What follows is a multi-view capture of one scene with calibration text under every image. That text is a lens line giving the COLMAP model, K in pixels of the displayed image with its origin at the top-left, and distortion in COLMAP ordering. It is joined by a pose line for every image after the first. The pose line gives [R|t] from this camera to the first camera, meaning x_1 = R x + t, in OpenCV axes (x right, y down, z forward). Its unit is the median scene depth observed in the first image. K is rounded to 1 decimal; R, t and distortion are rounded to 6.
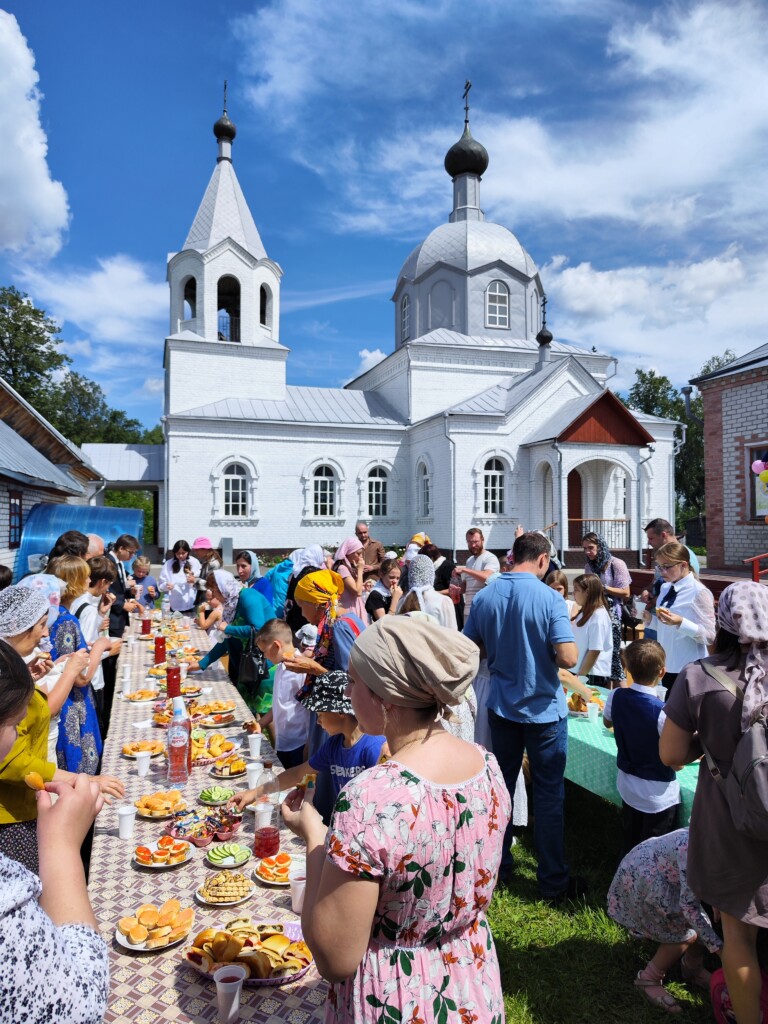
lens RADIAL K [[703.5, 0, 362.8], [0, 703.5, 512.5], [0, 0, 1]] dist [0.054600, -0.093000]
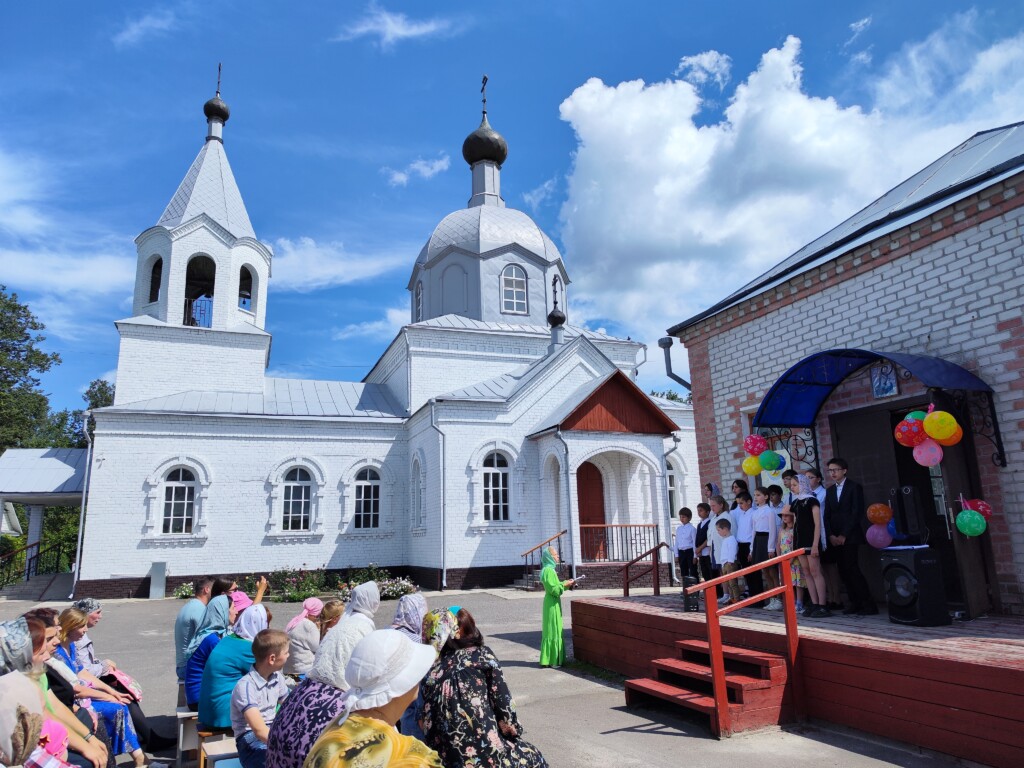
lens RADIAL K [[691.8, 0, 505.4], [0, 691.8, 387.6], [0, 0, 1]] dist [0.072654, -0.087725]
pose [[0.997462, -0.012314, 0.070127, 0.136579], [0.025811, 0.980471, -0.194960, 0.007037], [-0.066357, 0.196276, 0.978301, 0.175862]]
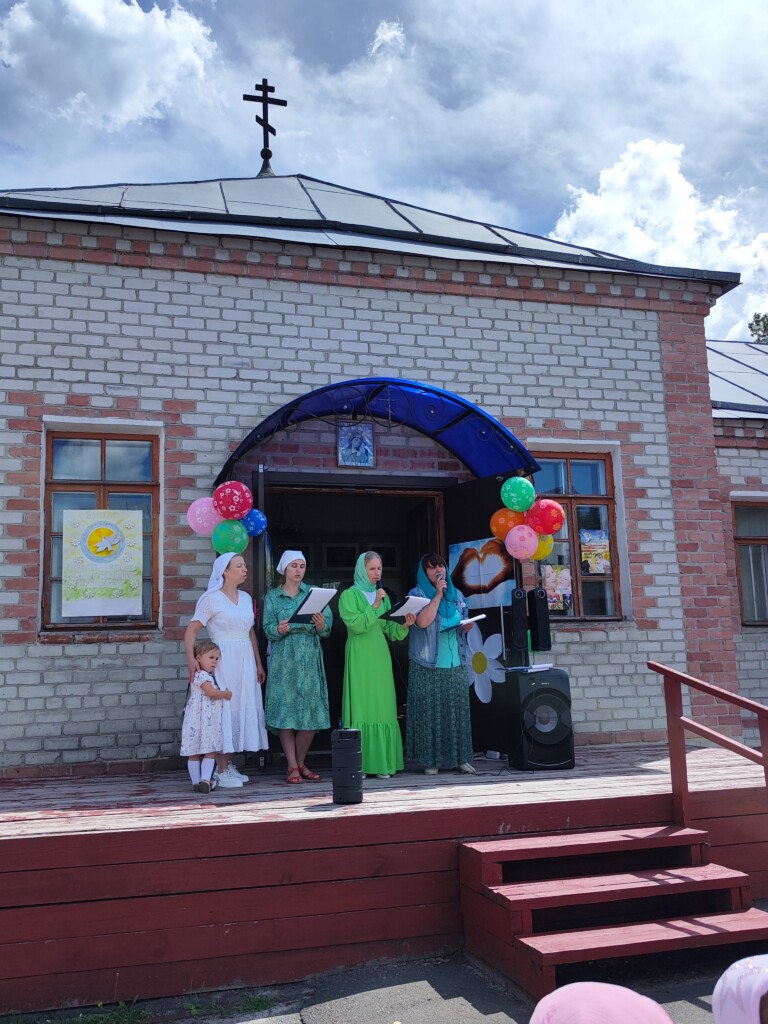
lens RADIAL K [[942.0, 0, 384.0], [0, 942.0, 512.0], [0, 0, 1]] dist [0.189110, -0.597996]
pose [[0.040985, 0.159922, 0.986278, 0.041653], [0.009187, 0.987006, -0.160422, 0.016318], [-0.999118, 0.015636, 0.038983, 0.433676]]
